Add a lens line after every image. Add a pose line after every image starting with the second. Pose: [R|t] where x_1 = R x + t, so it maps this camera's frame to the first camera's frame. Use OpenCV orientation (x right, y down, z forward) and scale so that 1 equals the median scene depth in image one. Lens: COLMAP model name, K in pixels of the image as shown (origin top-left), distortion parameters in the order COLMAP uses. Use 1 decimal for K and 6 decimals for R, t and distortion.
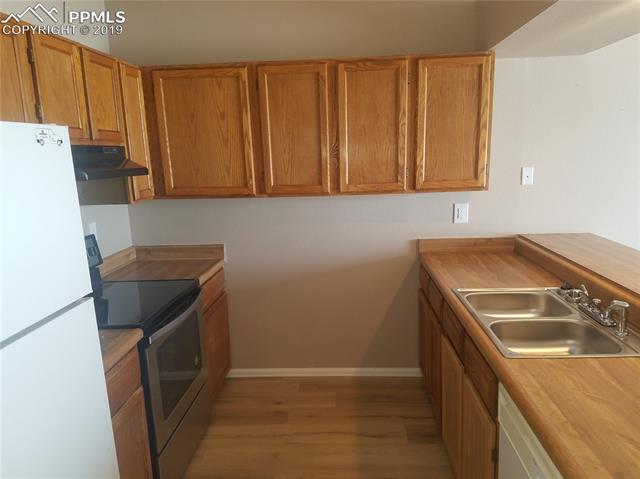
lens RADIAL K [[478.7, 0, 316.7], [0, 478.7, 243.9], [0, 0, 1]] dist [0.134846, -0.000227]
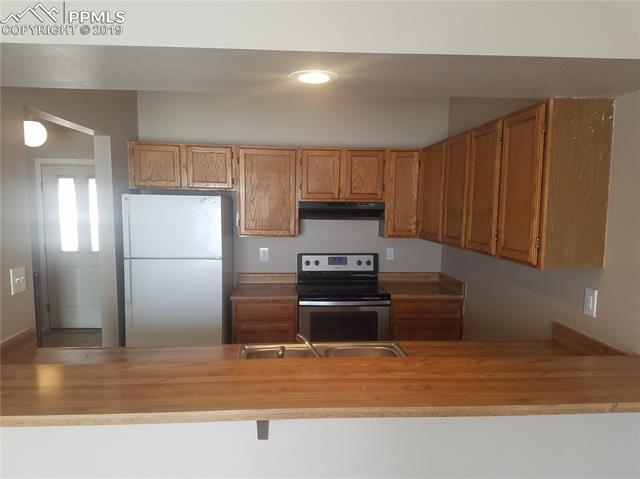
lens RADIAL K [[479.7, 0, 321.4], [0, 479.7, 245.6], [0, 0, 1]] dist [0.119614, -0.005328]
pose [[0.131601, 0.121210, -0.983865, 1.076100], [-0.198215, 0.975671, 0.093687, -0.151884], [0.971284, 0.182687, 0.152424, 0.535476]]
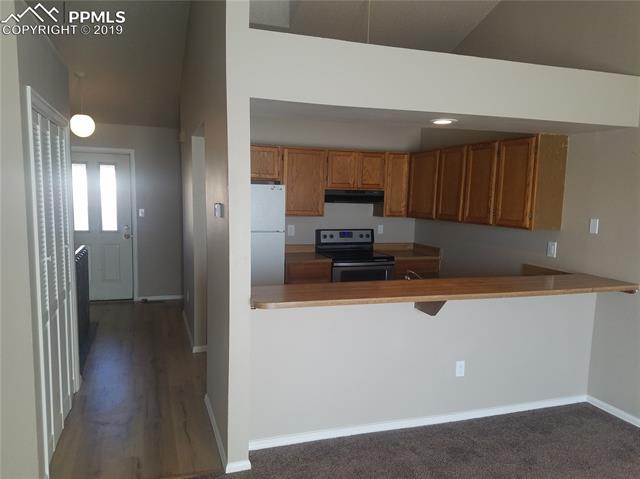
lens RADIAL K [[478.7, 0, 316.7], [0, 478.7, 243.9], [0, 0, 1]] dist [0.134846, -0.000227]
pose [[0.381081, 0.140032, -0.913875, 1.397159], [-0.207766, 0.976152, 0.062938, -0.033848], [0.900894, 0.165888, 0.401087, -0.097957]]
